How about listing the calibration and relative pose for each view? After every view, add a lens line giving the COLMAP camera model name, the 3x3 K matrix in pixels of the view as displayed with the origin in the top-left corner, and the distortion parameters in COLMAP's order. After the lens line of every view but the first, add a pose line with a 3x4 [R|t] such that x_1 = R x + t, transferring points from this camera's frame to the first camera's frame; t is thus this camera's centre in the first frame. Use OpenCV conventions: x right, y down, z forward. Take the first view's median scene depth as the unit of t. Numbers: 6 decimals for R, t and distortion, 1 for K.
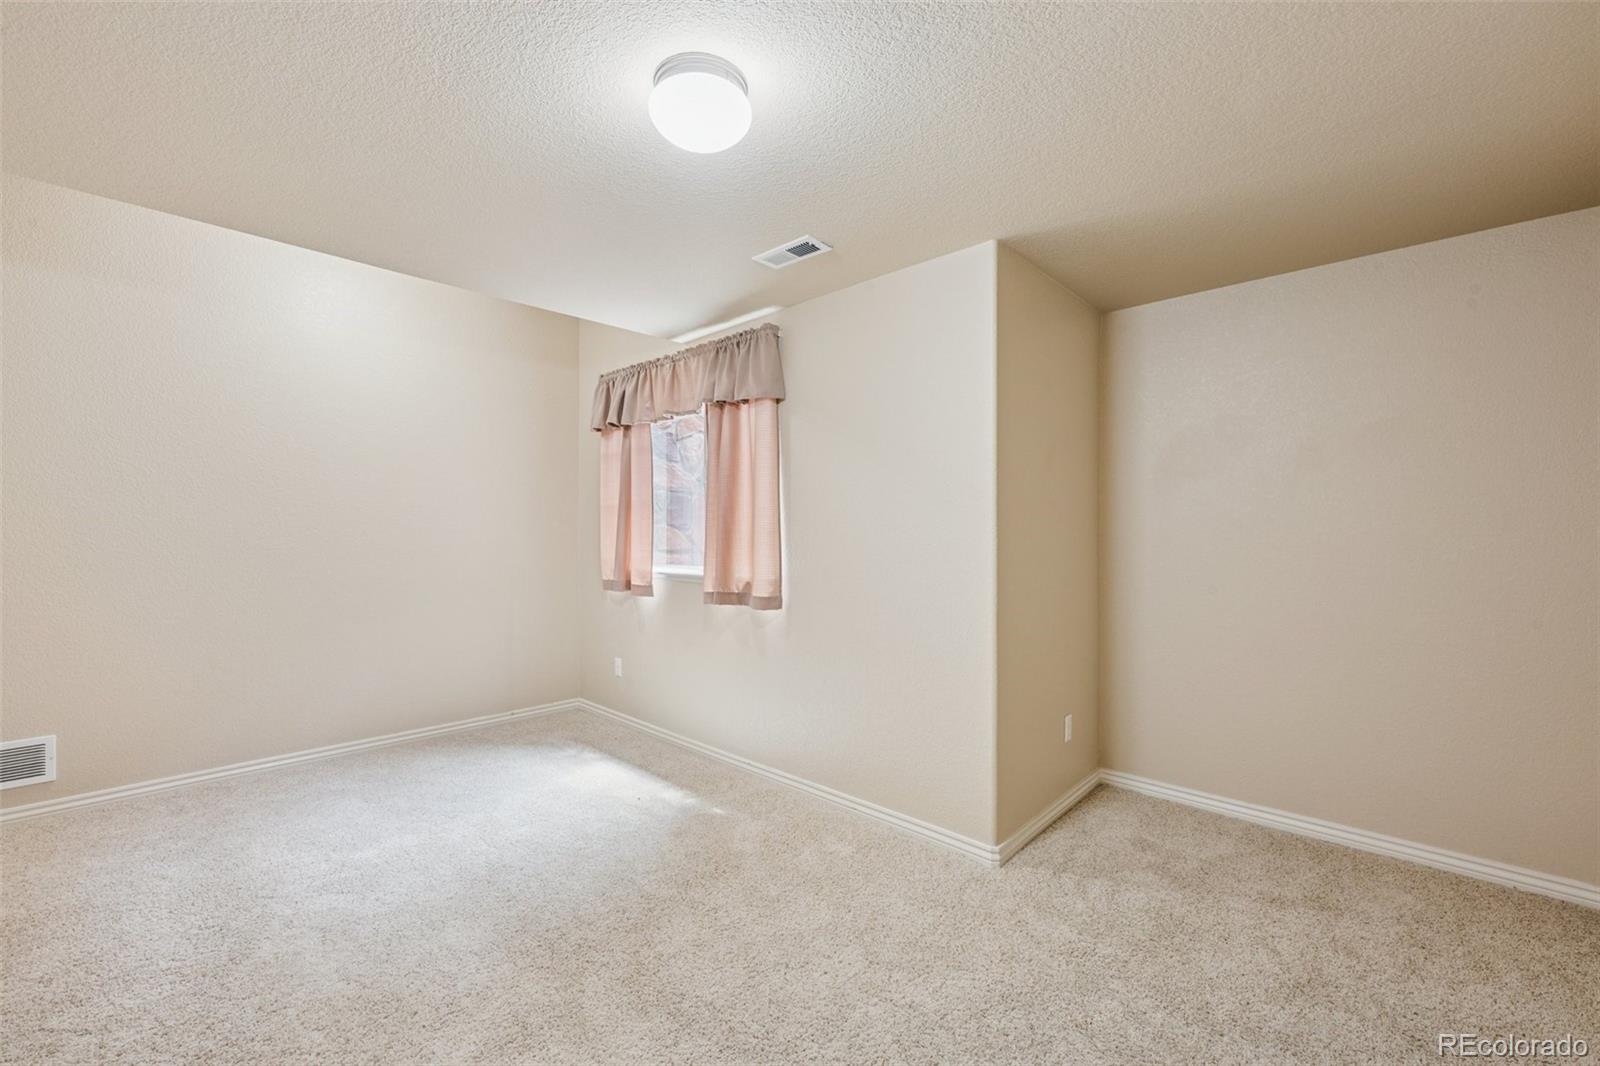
lens RADIAL K [[659.5, 0, 799.9], [0, 659.5, 538.0], [0, 0, 1]] dist [0.002817, -0.000773]
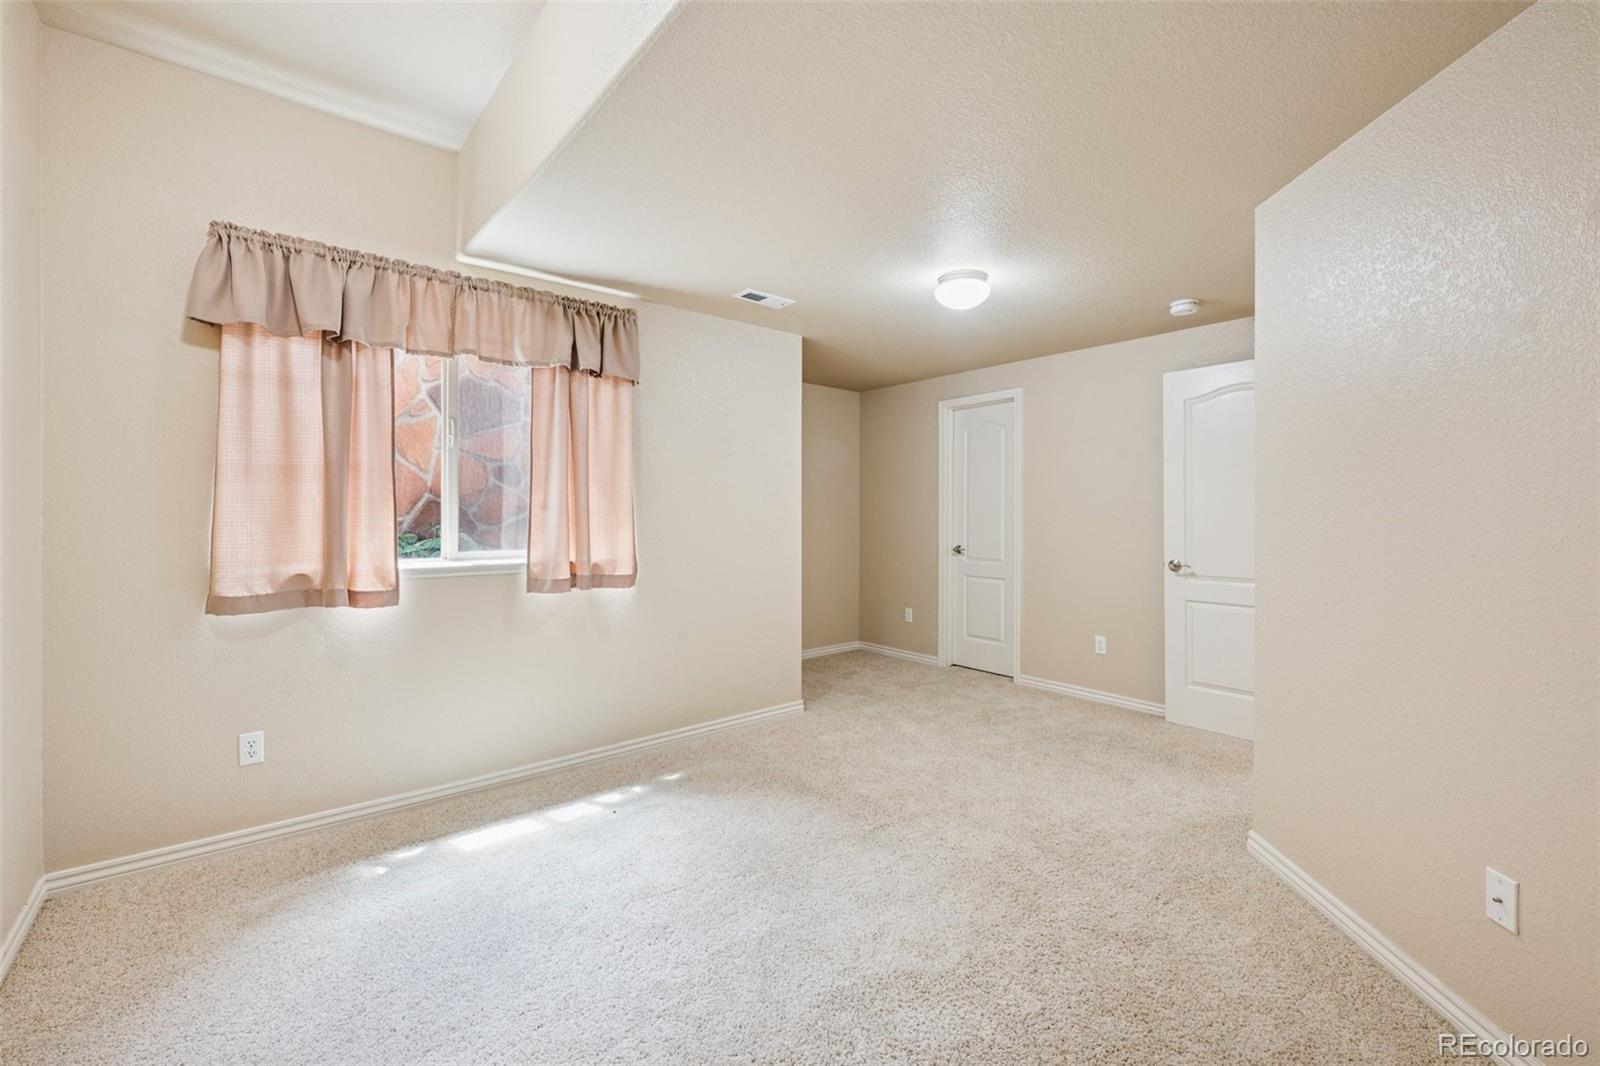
lens RADIAL K [[659.5, 0, 796.7], [0, 659.5, 520.4], [0, 0, 1]] dist [0.002817, -0.000773]
pose [[0.132207, -0.015136, 0.991107, -0.949779], [0.007651, 0.999869, 0.014249, -0.006743], [-0.991193, 0.005699, 0.132306, 0.558003]]
